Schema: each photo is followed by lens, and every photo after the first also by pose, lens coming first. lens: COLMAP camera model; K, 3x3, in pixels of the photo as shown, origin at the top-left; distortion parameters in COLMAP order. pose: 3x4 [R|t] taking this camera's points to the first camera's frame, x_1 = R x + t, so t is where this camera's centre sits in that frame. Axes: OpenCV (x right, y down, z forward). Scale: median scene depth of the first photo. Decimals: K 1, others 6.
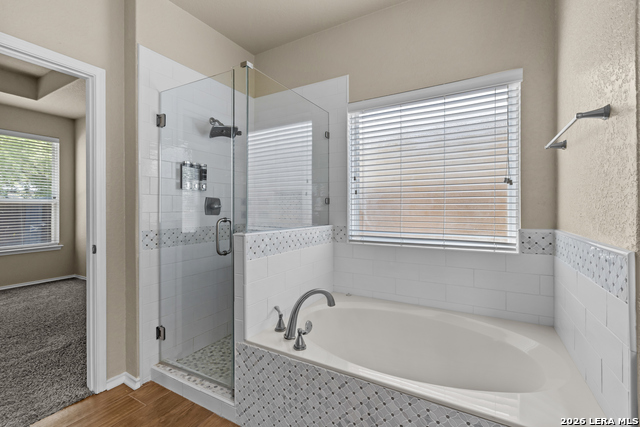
lens RADIAL K [[287.6, 0, 318.1], [0, 287.6, 208.8], [0, 0, 1]] dist [0.002505, 0.000061]
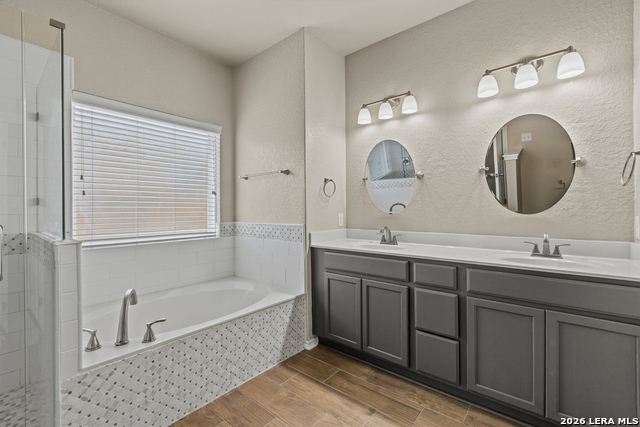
lens RADIAL K [[287.6, 0, 317.8], [0, 287.6, 212.4], [0, 0, 1]] dist [0.002505, 0.000061]
pose [[0.162230, -0.006263, 0.986733, -0.933466], [0.006330, 0.999966, 0.005306, 0.007061], [-0.986733, 0.005385, 0.162264, 0.192231]]
